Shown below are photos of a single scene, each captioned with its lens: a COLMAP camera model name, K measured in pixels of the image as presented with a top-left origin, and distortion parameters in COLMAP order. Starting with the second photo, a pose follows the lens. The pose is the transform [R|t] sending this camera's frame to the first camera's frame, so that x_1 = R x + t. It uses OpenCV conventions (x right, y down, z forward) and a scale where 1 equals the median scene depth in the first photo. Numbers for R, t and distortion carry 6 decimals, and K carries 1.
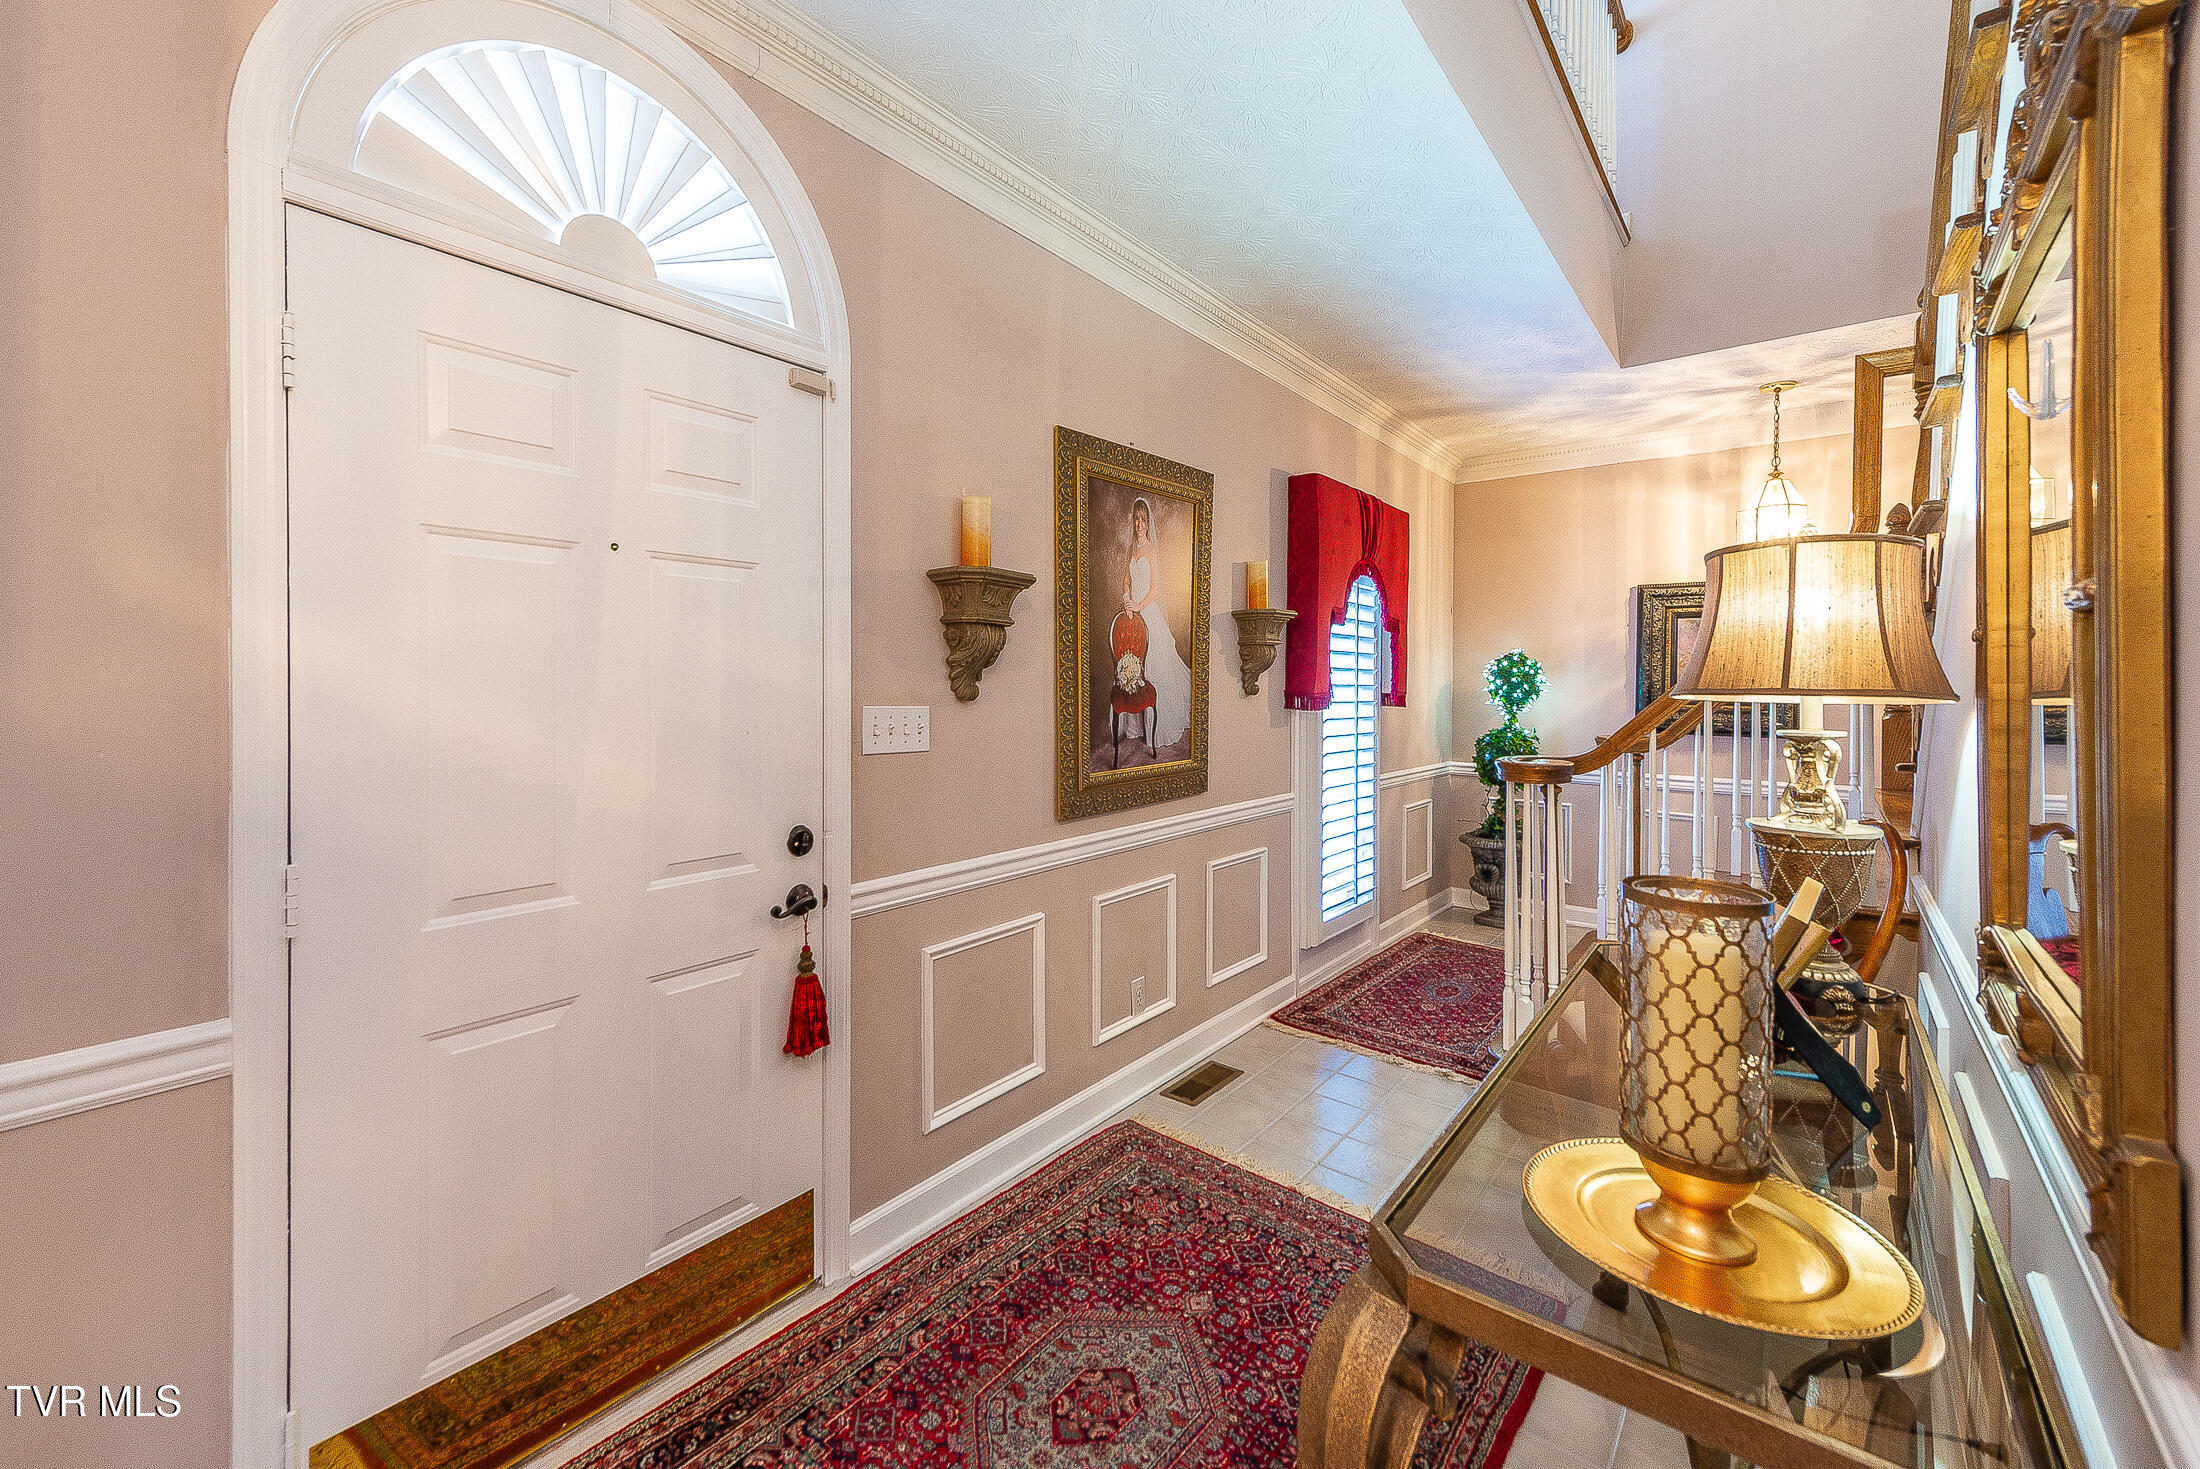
lens RADIAL K [[904.6, 0, 1092.4], [0, 904.6, 698.5], [0, 0, 1]] dist [0.002558, 0.000503]
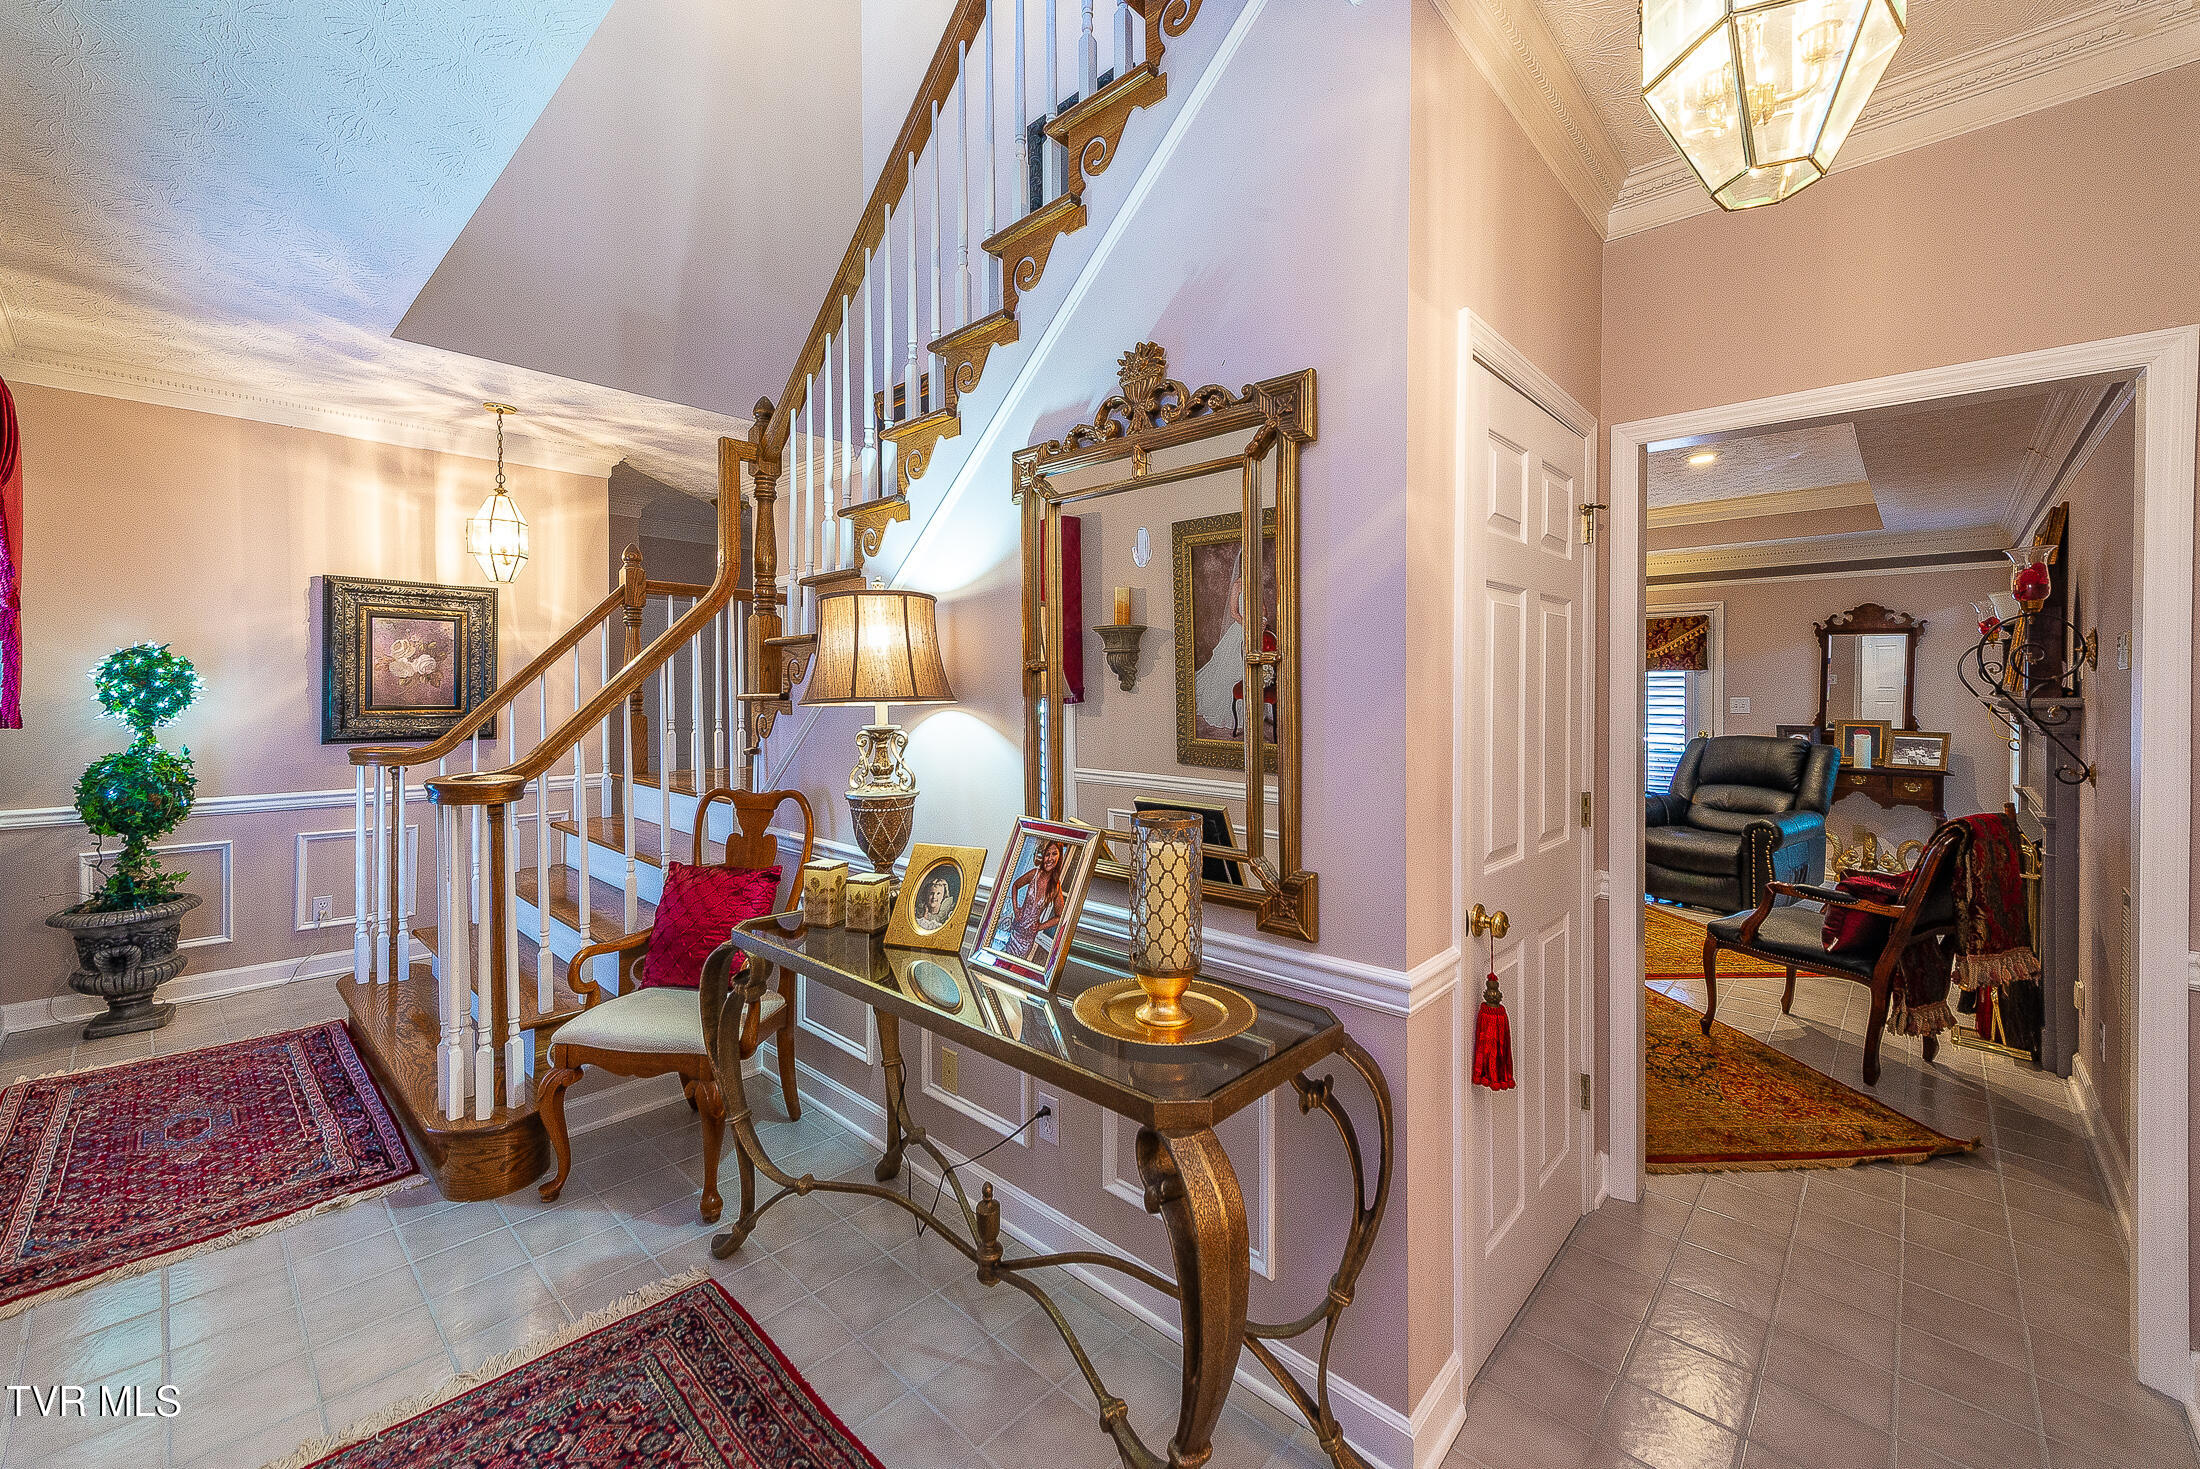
lens RADIAL K [[880.5, 0, 1103.3], [0, 880.5, 696.5], [0, 0, 1]] dist [0.018887, -0.000070]
pose [[0.079294, -0.013205, 0.996764, -0.210890], [0.015896, 0.999802, 0.011981, -0.007557], [-0.996724, 0.014895, 0.079489, 0.201015]]
